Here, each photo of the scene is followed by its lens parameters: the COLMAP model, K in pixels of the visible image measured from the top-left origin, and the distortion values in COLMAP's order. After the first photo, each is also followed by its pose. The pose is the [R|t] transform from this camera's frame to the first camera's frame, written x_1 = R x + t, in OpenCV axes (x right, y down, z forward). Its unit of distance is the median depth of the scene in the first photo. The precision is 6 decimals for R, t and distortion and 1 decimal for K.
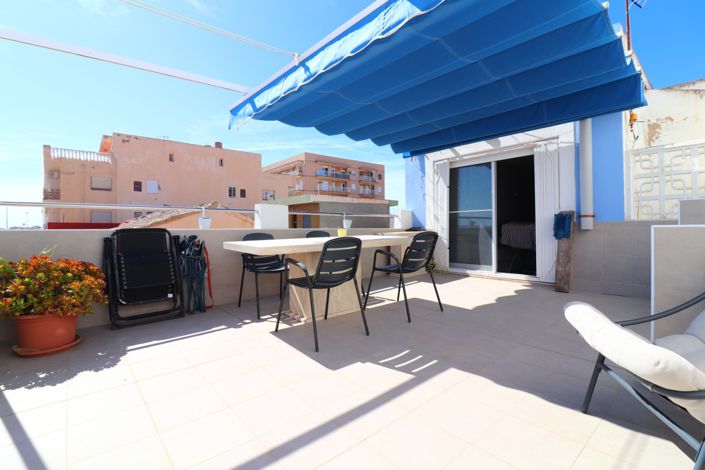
lens RADIAL K [[328.2, 0, 351.9], [0, 328.2, 229.2], [0, 0, 1]] dist [-0.001191, -0.011225]
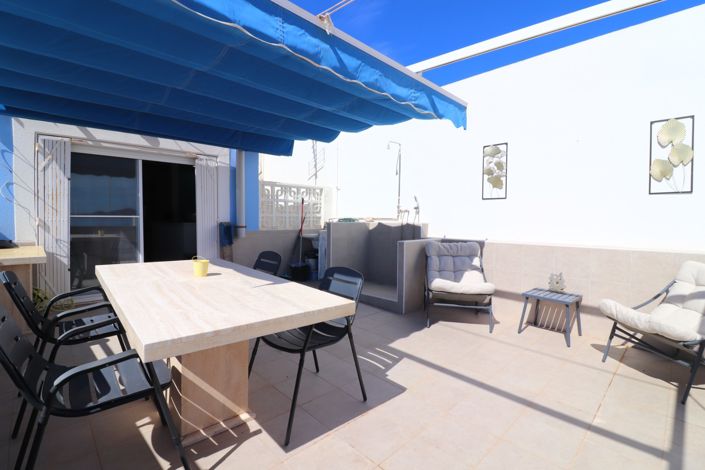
lens RADIAL K [[328.2, 0, 351.9], [0, 328.2, 229.2], [0, 0, 1]] dist [-0.001191, -0.011225]
pose [[-0.066670, -0.029792, 0.997330, -0.514344], [-0.008787, 0.999533, 0.029271, -0.063066], [-0.997736, -0.006812, -0.066901, 0.573893]]
